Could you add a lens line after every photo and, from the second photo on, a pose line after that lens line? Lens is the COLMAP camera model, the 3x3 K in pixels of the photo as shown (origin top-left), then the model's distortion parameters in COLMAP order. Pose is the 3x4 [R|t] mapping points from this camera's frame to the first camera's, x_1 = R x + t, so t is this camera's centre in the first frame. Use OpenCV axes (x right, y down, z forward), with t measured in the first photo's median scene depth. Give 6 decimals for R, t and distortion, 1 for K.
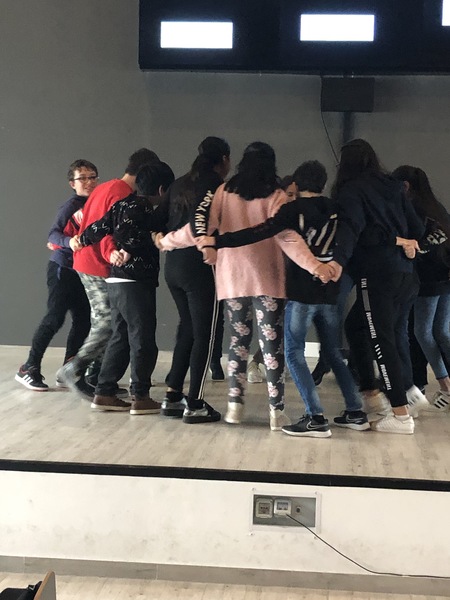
lens RADIAL K [[1113.4, 0, 231.2], [0, 1113.4, 296.6], [0, 0, 1]] dist [0.044750, 0.000000]
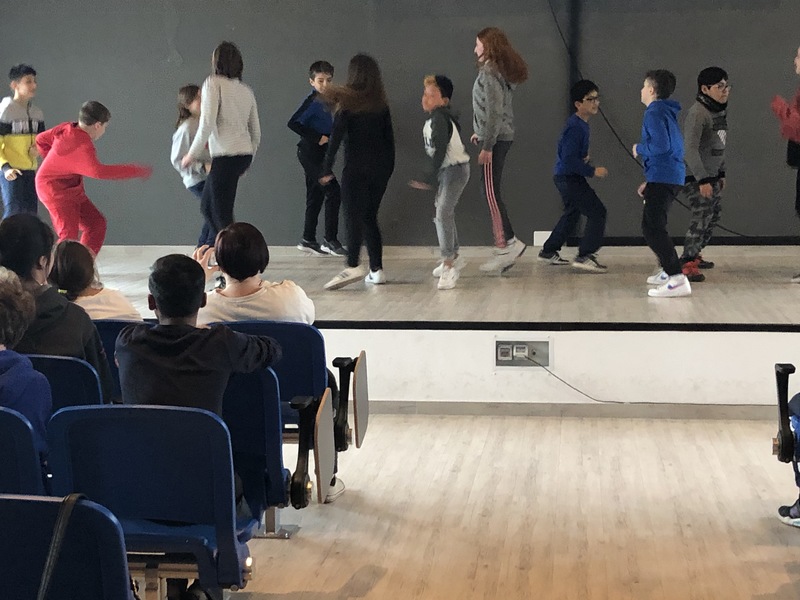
lens RADIAL K [[1405.8, 0, 394.2], [0, 1405.8, 298.3], [0, 0, 1]] dist [0.162503, 0.000000]
pose [[0.998775, -0.030897, -0.038649, -0.028439], [0.032912, 0.998072, 0.052624, 0.050887], [0.036949, -0.053832, 0.997866, -0.487345]]
